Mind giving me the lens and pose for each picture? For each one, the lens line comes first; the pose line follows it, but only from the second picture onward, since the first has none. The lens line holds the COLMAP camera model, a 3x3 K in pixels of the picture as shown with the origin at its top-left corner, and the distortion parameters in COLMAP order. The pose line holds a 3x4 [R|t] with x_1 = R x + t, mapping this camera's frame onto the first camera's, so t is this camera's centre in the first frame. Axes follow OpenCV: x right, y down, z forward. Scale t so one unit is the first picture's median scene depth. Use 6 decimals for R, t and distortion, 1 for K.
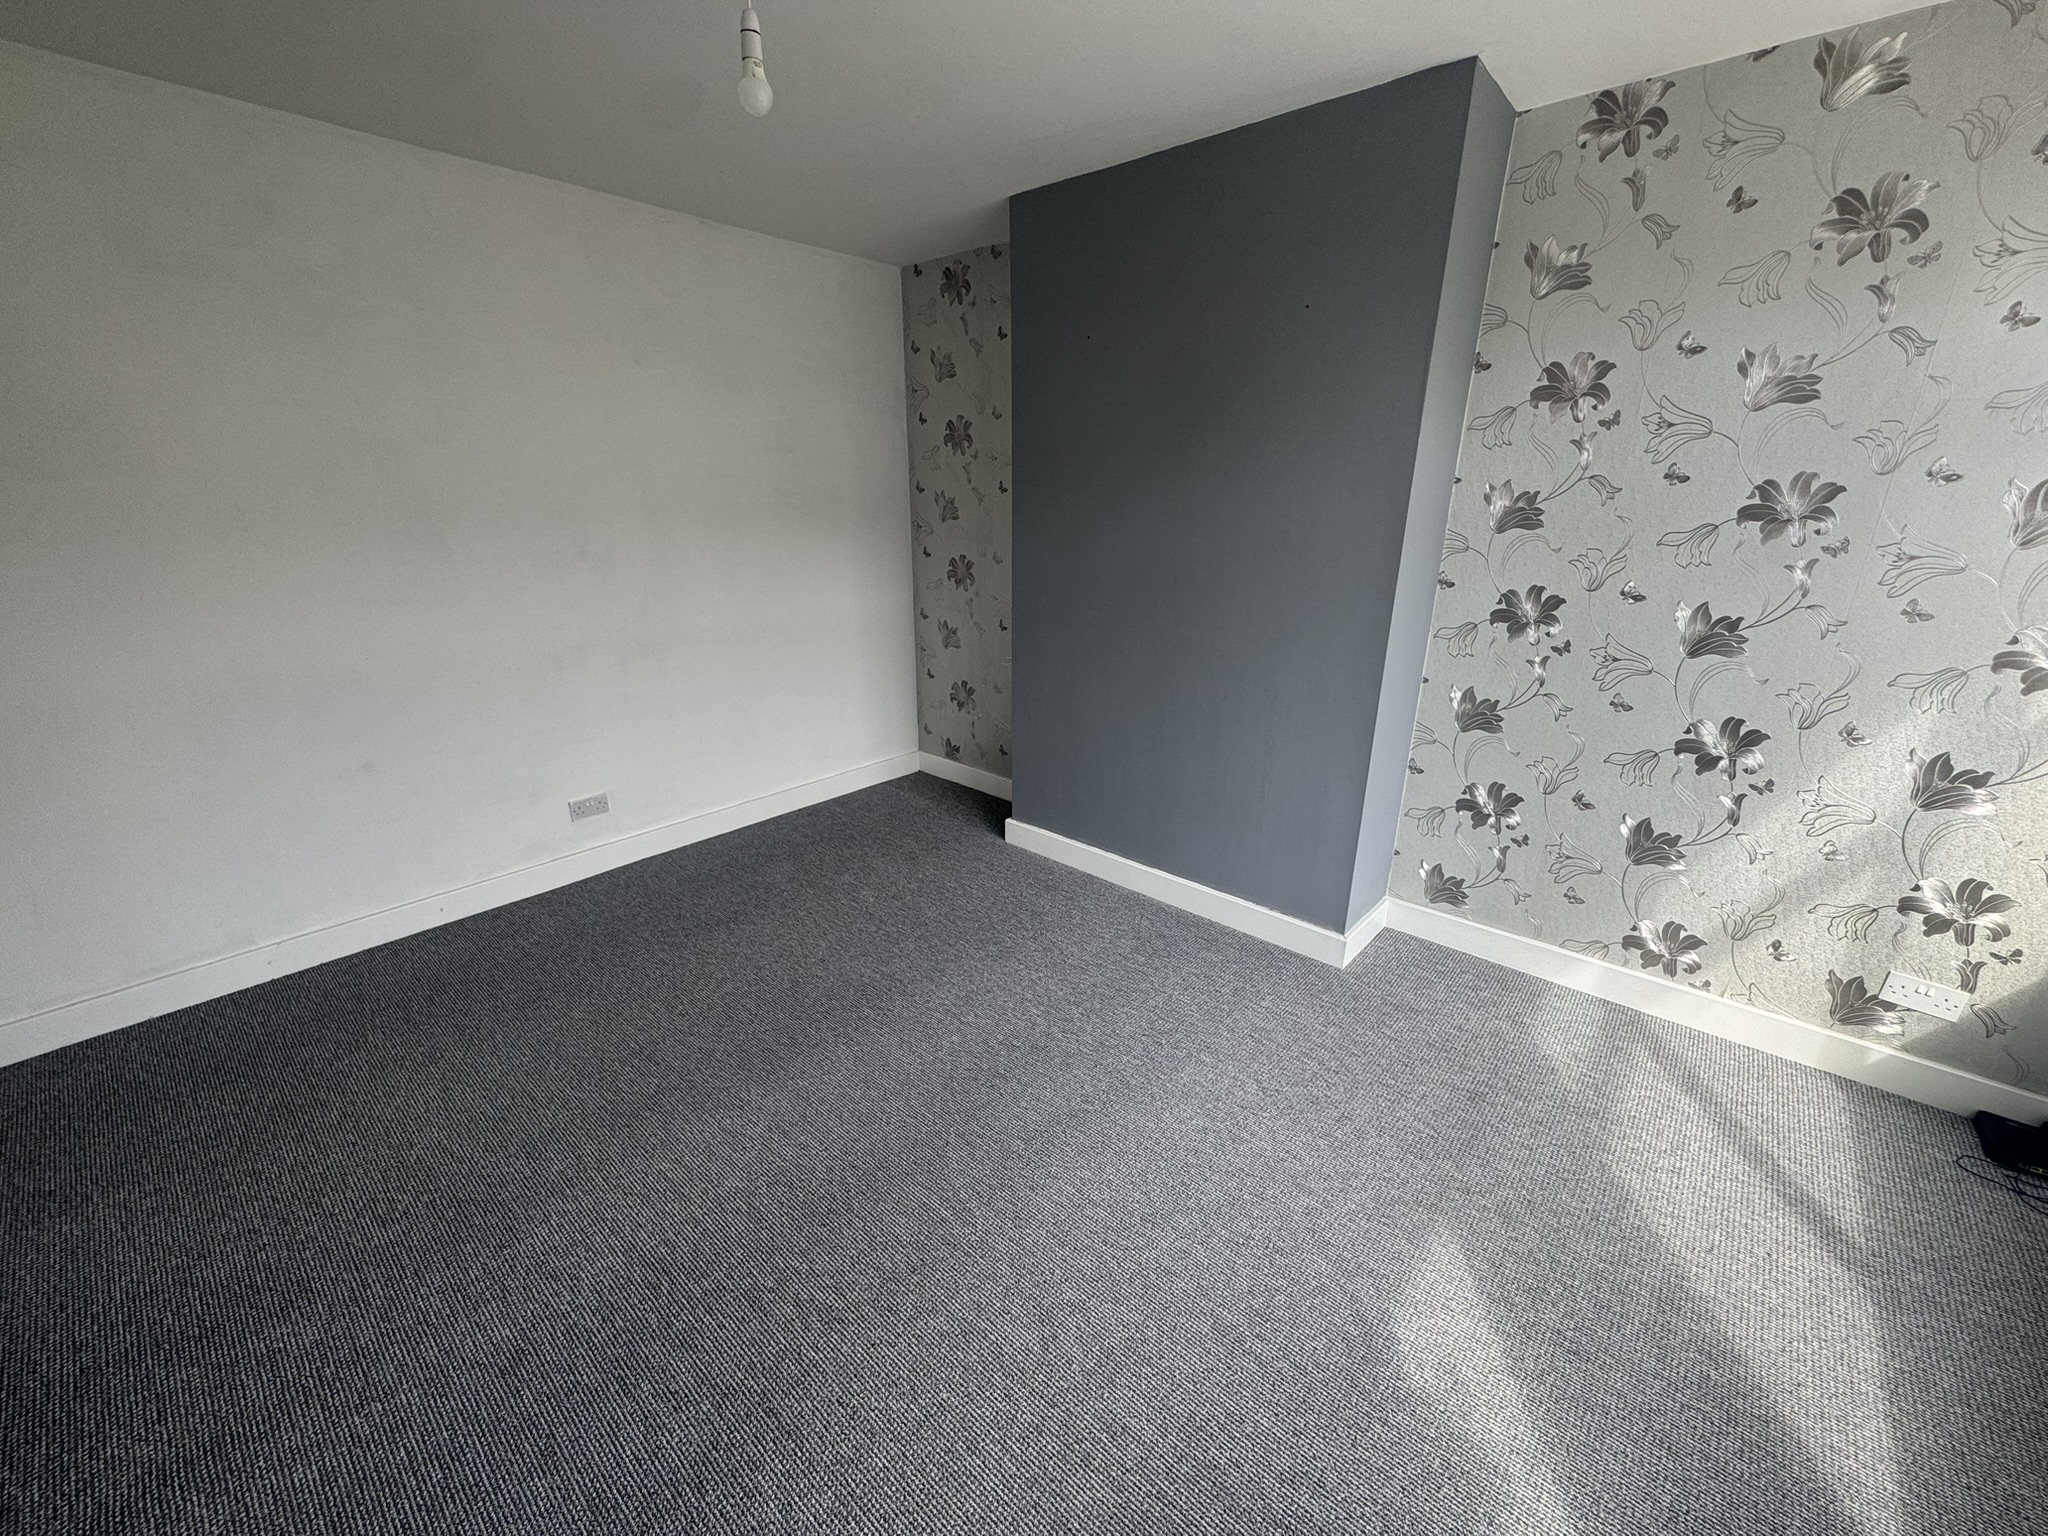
lens RADIAL K [[819.9, 0, 1023.5], [0, 819.9, 768.7], [0, 0, 1]] dist [-0.003116, 0.000813]
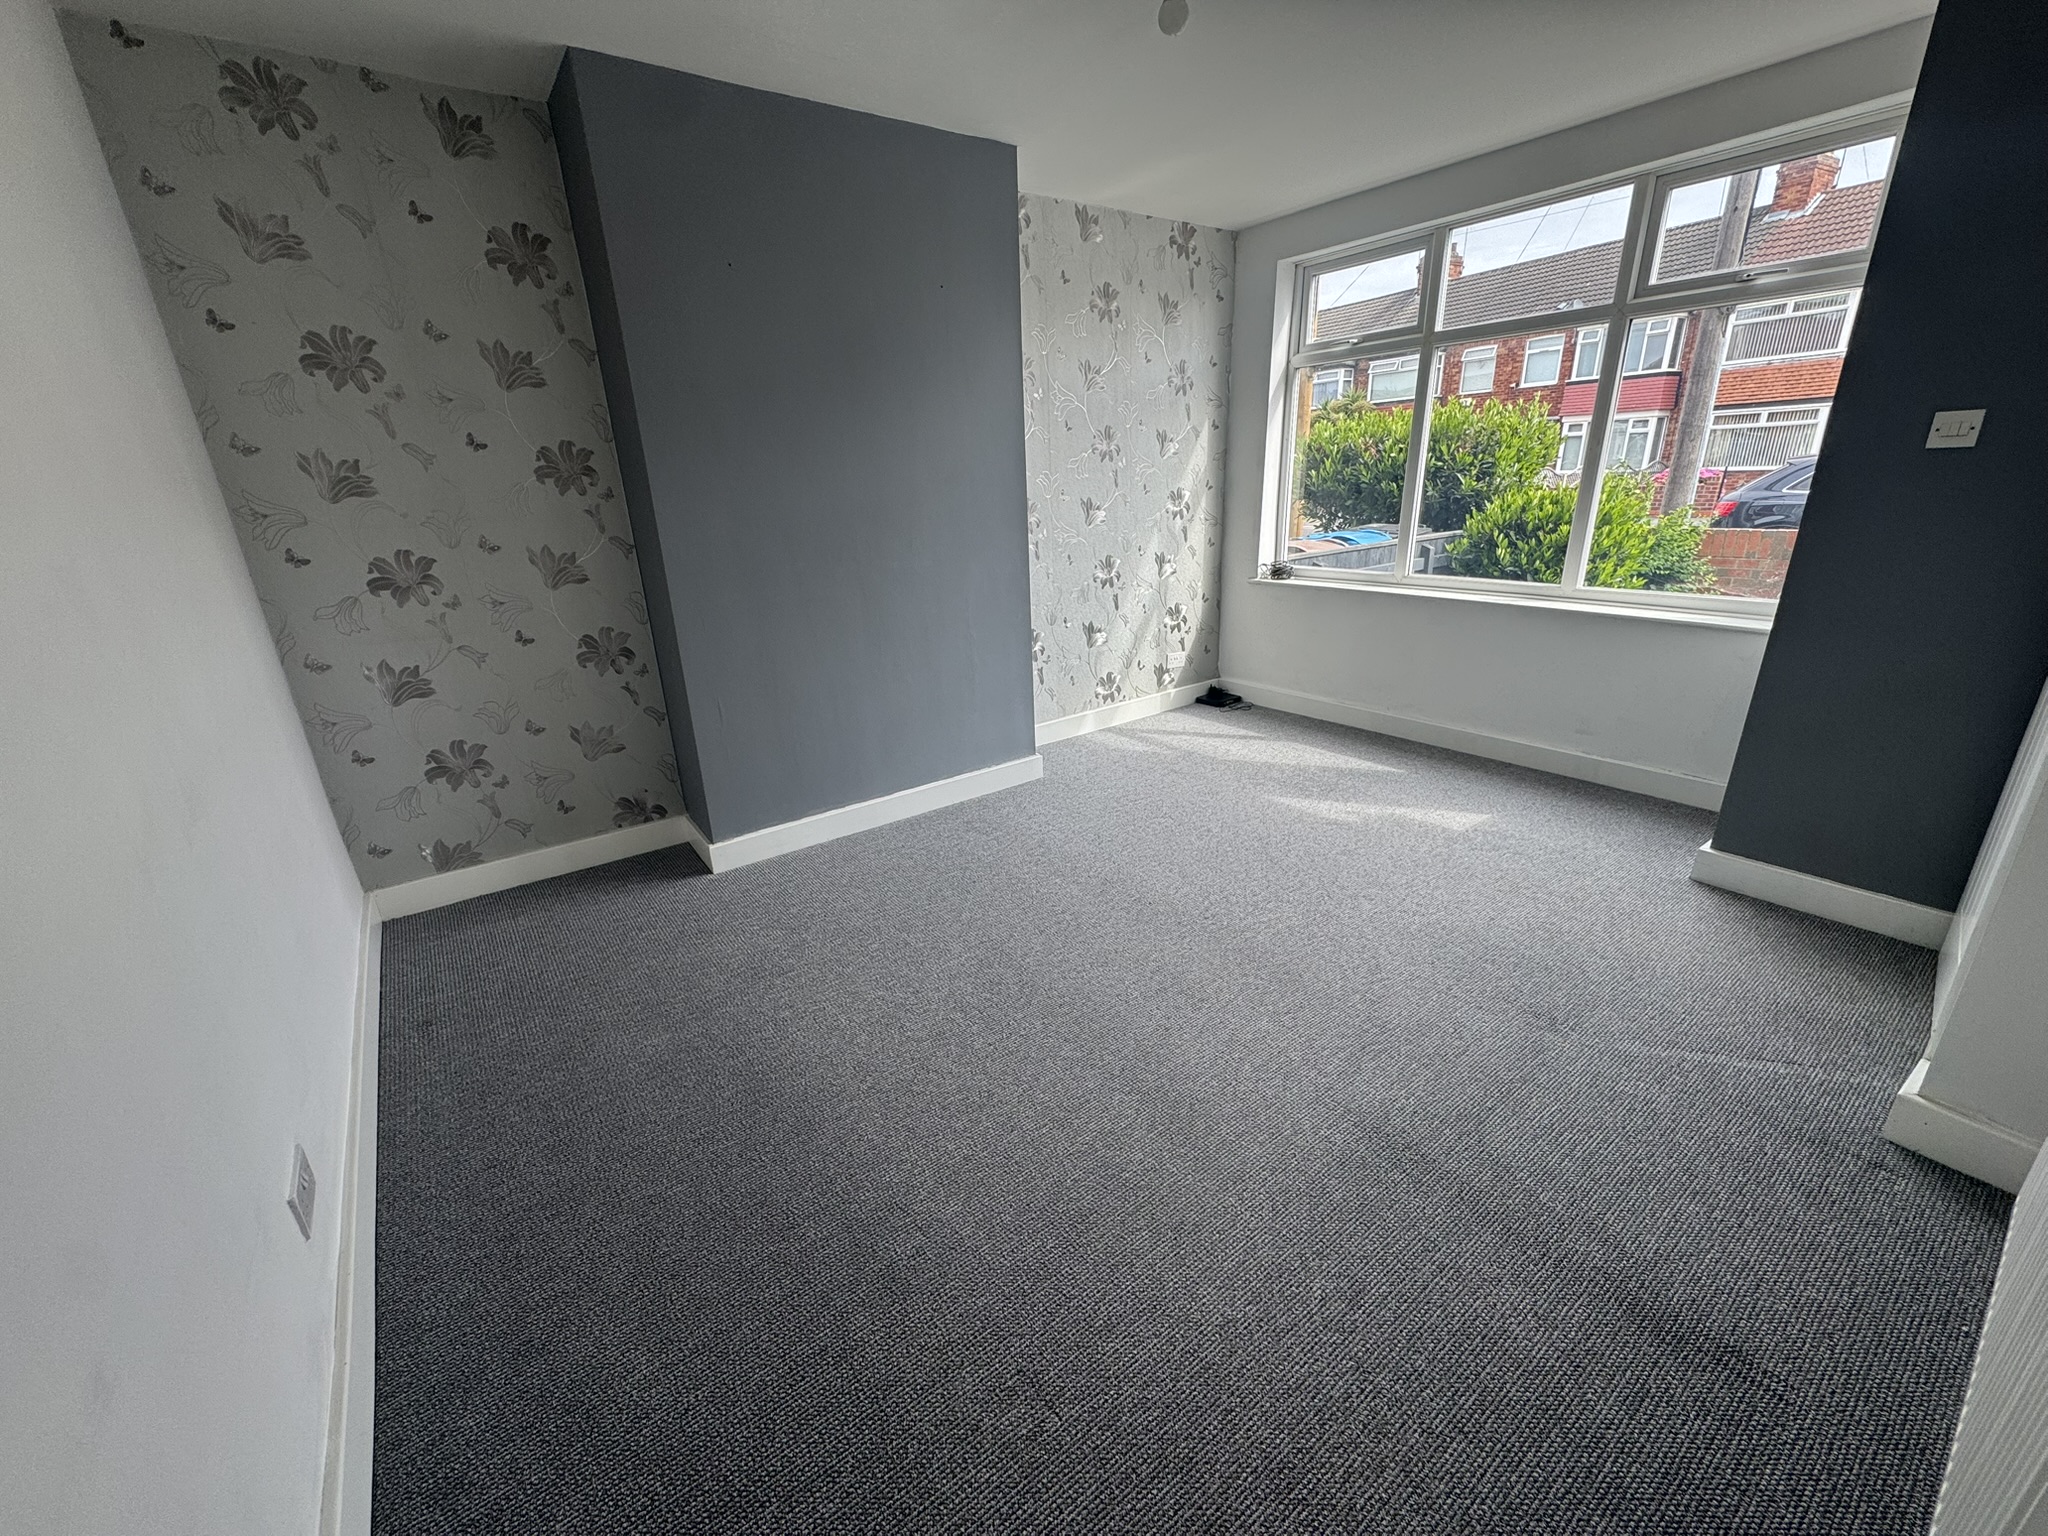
lens RADIAL K [[819.9, 0, 1023.5], [0, 819.9, 769.3], [0, 0, 1]] dist [-0.003116, 0.000813]
pose [[0.205598, -0.343298, 0.916447, -0.710999], [0.357337, 0.898129, 0.256270, -0.110789], [-0.911065, 0.274792, 0.307327, 0.462862]]
